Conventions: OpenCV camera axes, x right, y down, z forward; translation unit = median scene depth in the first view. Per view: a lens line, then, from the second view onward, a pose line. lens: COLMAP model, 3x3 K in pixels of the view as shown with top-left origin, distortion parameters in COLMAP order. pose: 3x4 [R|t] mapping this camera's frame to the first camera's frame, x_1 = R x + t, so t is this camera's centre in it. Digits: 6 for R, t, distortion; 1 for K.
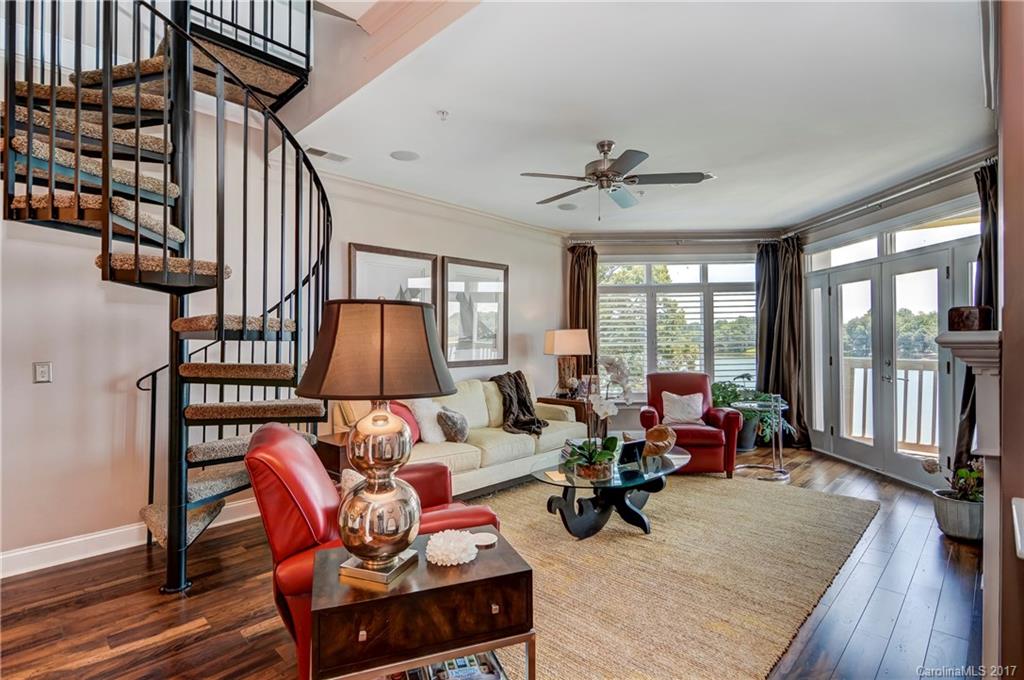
lens RADIAL K [[490.7, 0, 512.2], [0, 490.7, 339.1], [0, 0, 1]] dist [0.012854, -0.001787]
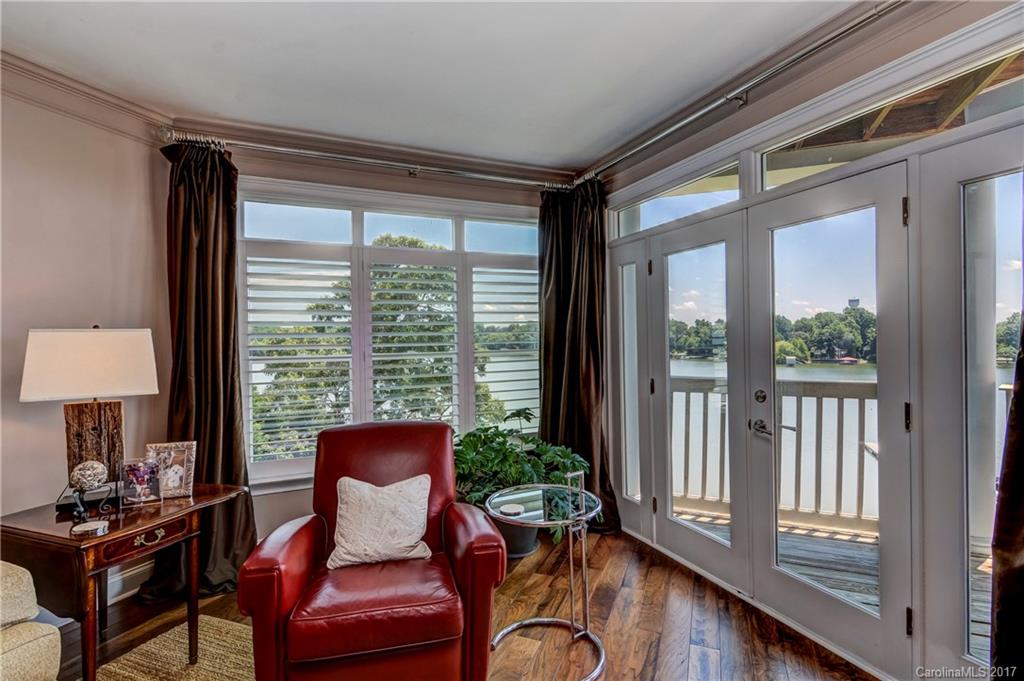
lens RADIAL K [[490.7, 0, 506.4], [0, 490.7, 339.0], [0, 0, 1]] dist [0.012854, -0.001787]
pose [[0.923831, -0.000898, 0.382800, 0.241287], [0.002490, 0.999990, -0.003664, -0.009114], [-0.382793, 0.004338, 0.923824, 0.485678]]
